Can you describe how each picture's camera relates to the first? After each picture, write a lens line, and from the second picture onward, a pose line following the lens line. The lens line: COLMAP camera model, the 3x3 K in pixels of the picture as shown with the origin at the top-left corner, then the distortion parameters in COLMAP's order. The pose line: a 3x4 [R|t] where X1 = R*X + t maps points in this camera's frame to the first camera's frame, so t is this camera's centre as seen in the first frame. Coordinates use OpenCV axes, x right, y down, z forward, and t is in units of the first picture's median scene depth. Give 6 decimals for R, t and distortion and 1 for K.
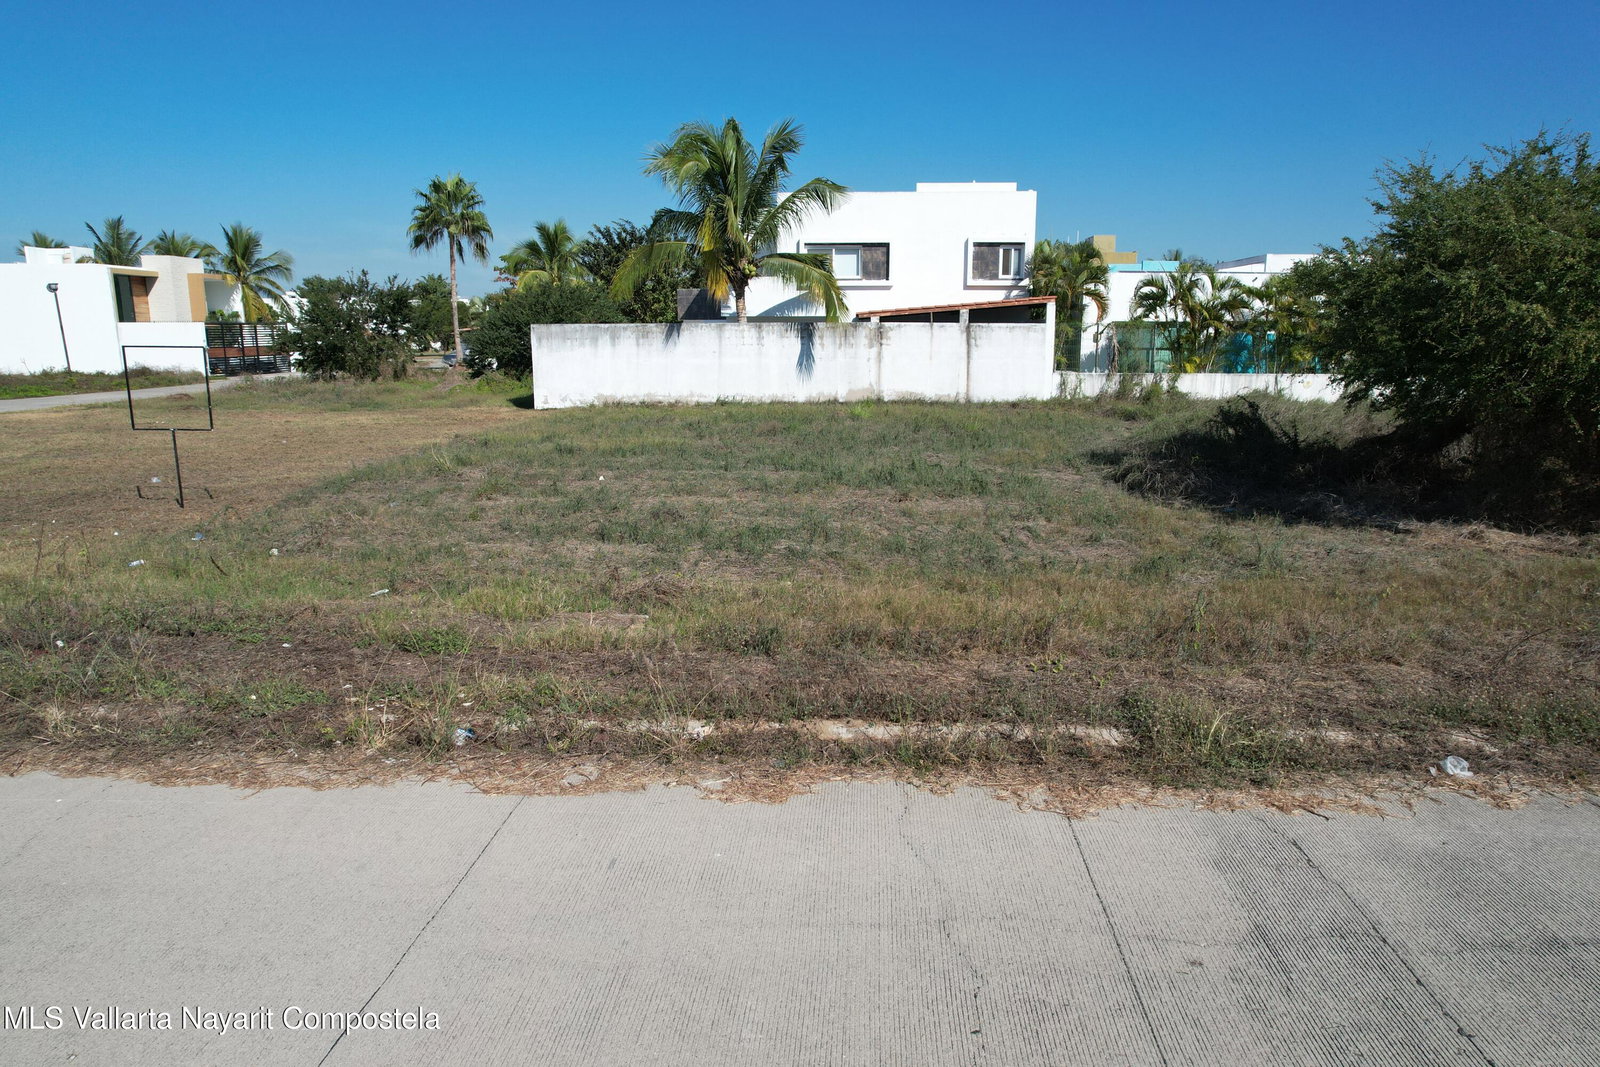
lens RADIAL K [[1021.4, 0, 800.0], [0, 1021.4, 533.5], [0, 0, 1]] dist [-0.078535, 0.064175]
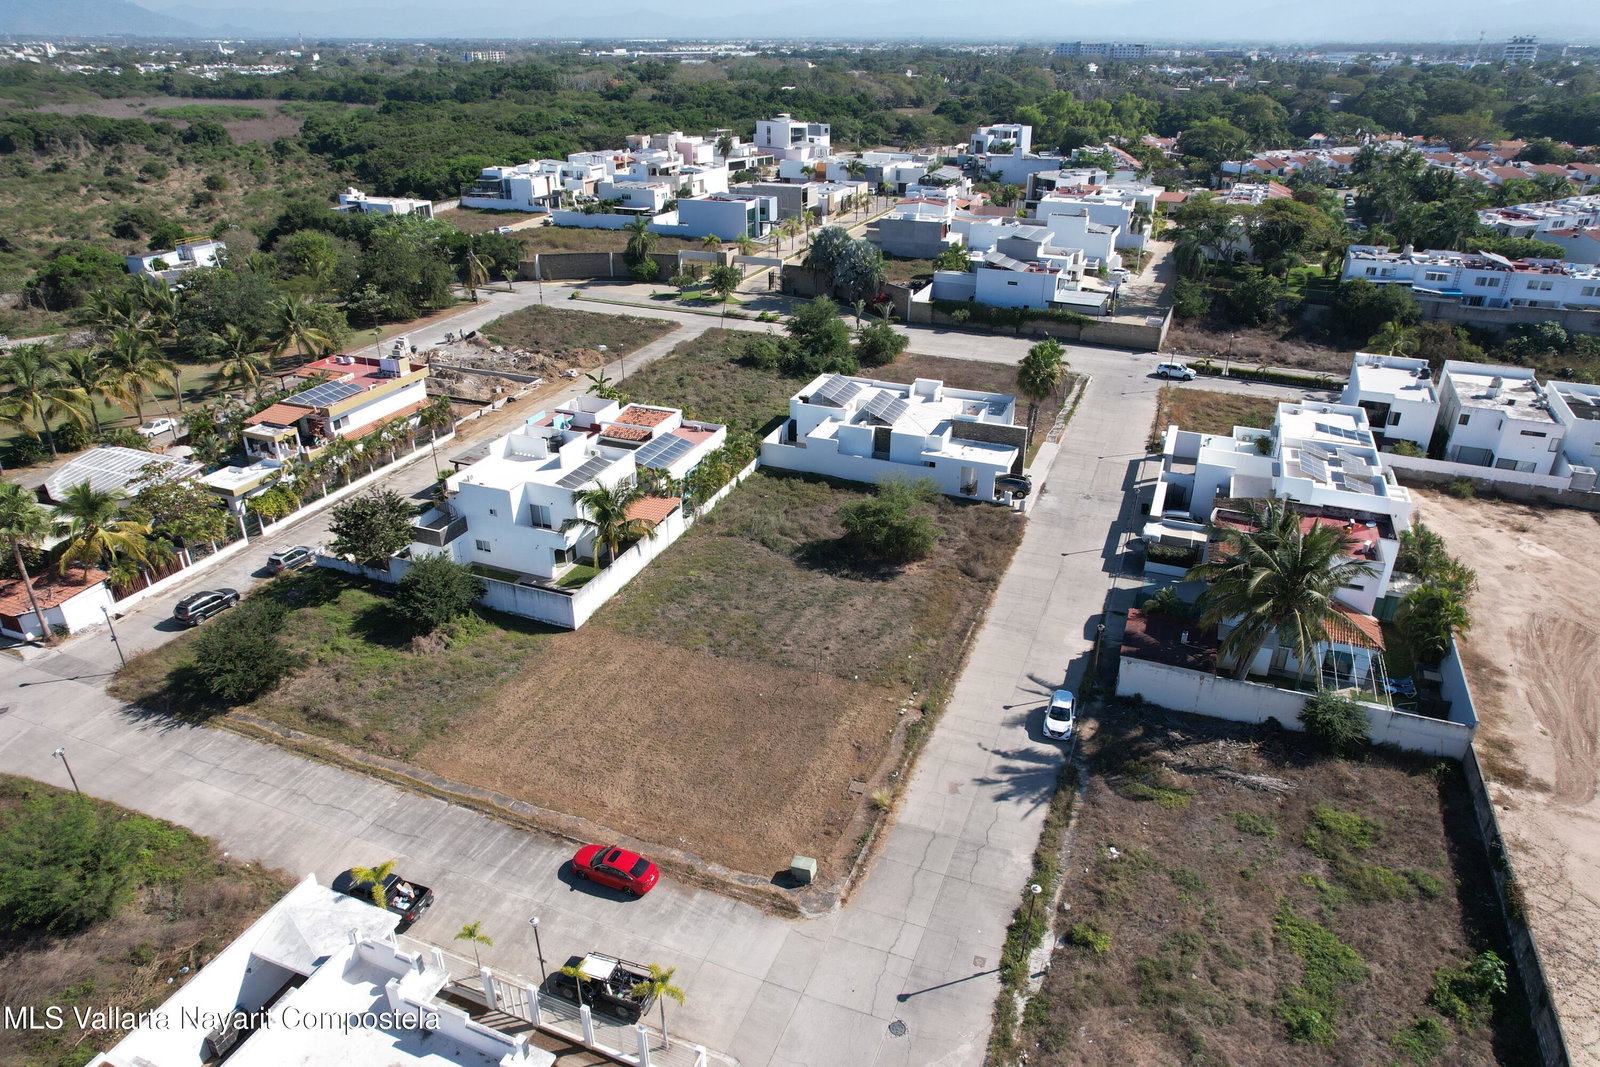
lens RADIAL K [[1021.4, 0, 800.0], [0, 1021.4, 533.5], [0, 0, 1]] dist [-0.078535, 0.064175]
pose [[0.320332, -0.417223, 0.850478, -1.956260], [0.179854, 0.908243, 0.377819, -1.093801], [-0.930075, 0.031935, 0.365979, -0.287385]]
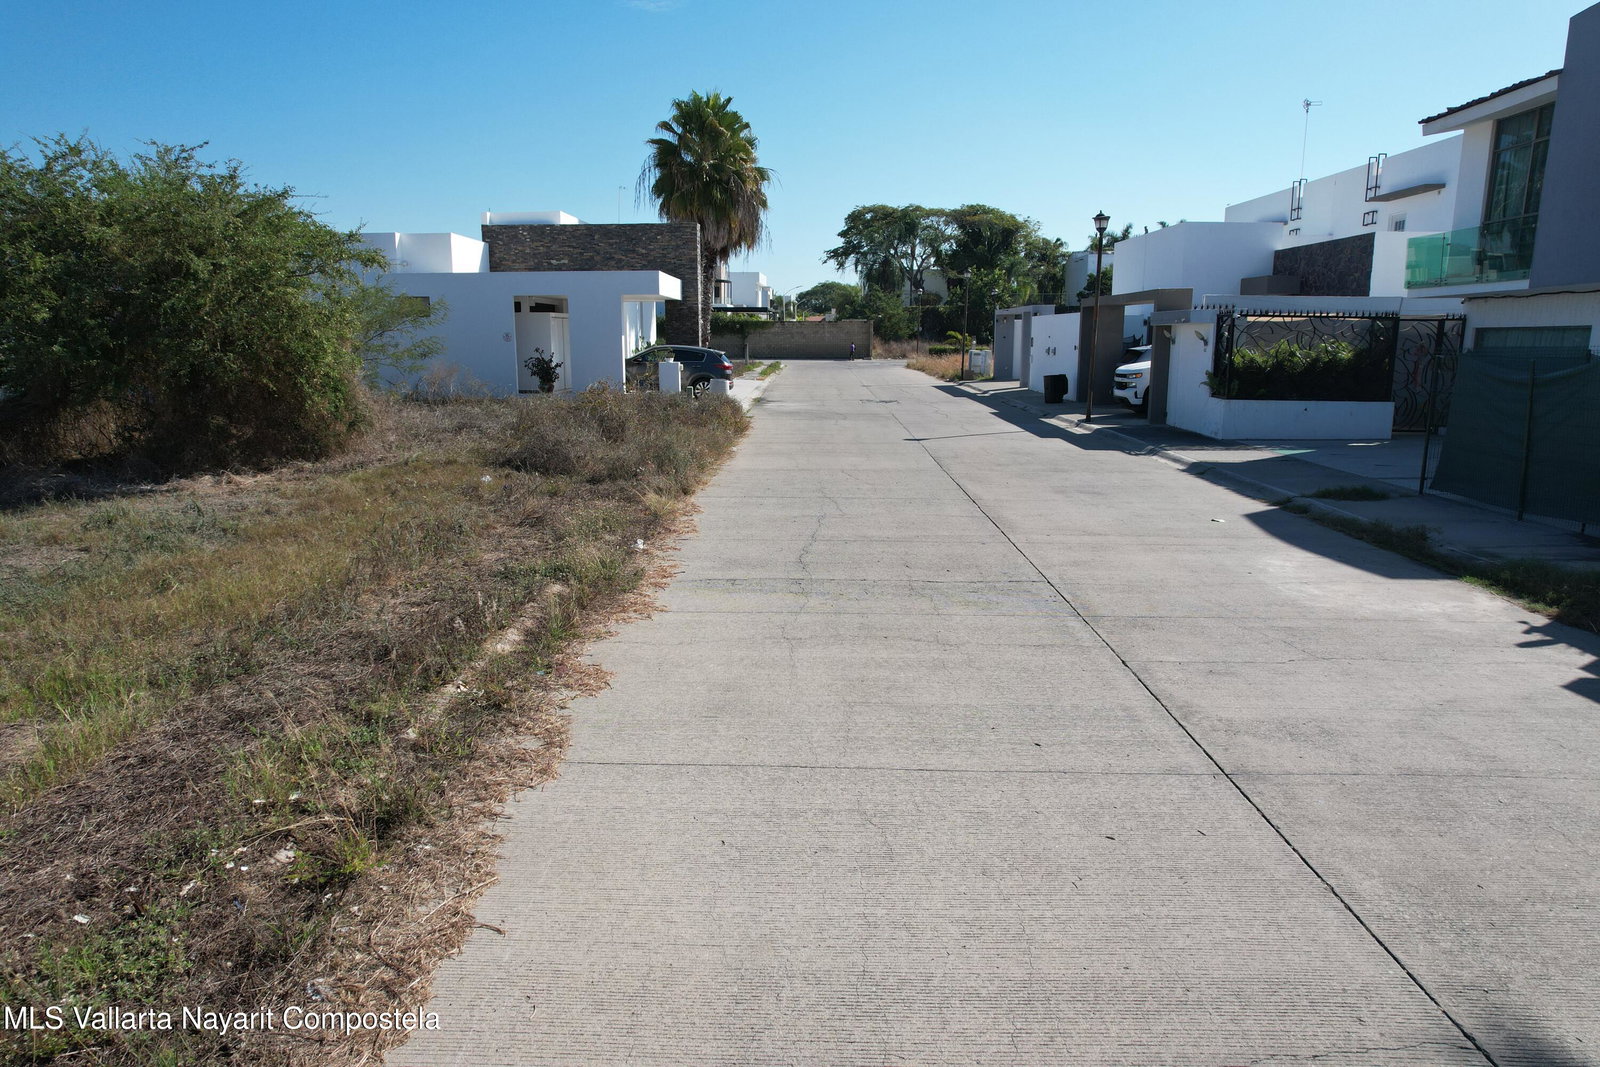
lens RADIAL K [[1021.4, 0, 800.0], [0, 1021.4, 533.5], [0, 0, 1]] dist [-0.078535, 0.064175]
pose [[-0.043552, -0.191314, 0.980562, -0.212129], [0.193012, 0.961391, 0.196146, -0.016533], [-0.980229, 0.197803, -0.004945, 0.133320]]
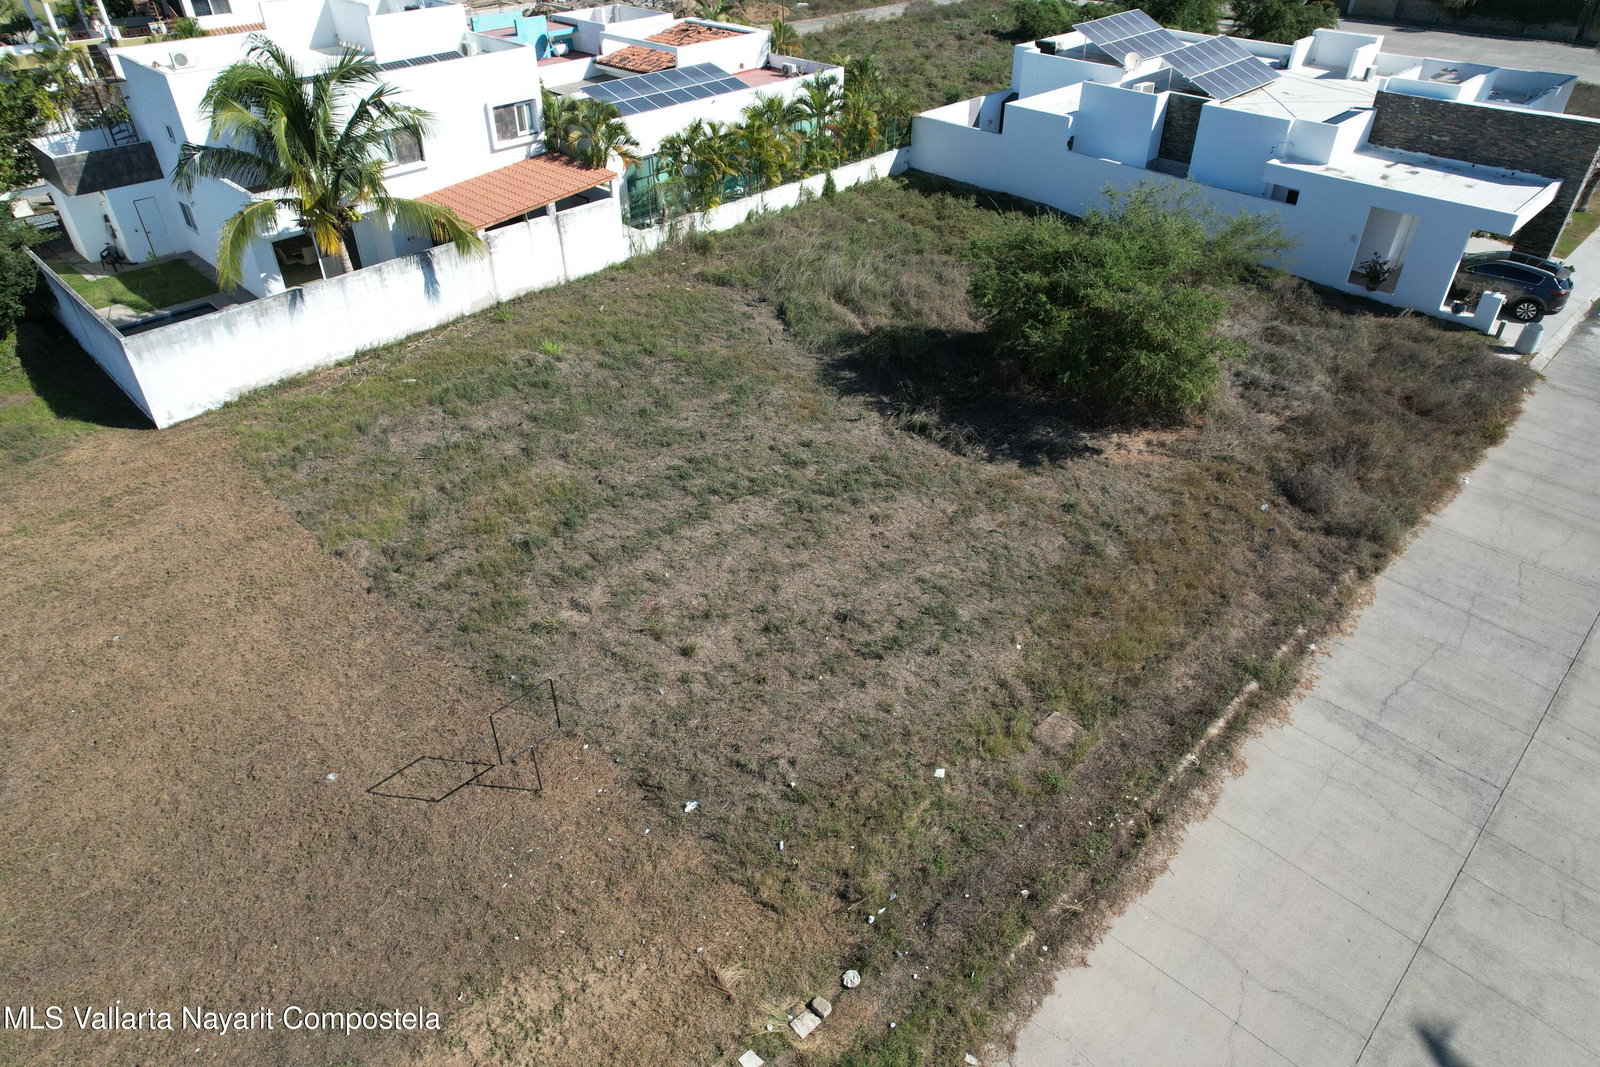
lens RADIAL K [[1021.4, 0, 800.0], [0, 1021.4, 533.5], [0, 0, 1]] dist [-0.078535, 0.064175]
pose [[0.664112, -0.439854, 0.604552, -0.466041], [0.144336, 0.868840, 0.473587, -0.381317], [-0.733568, -0.227256, 0.640494, 0.026290]]
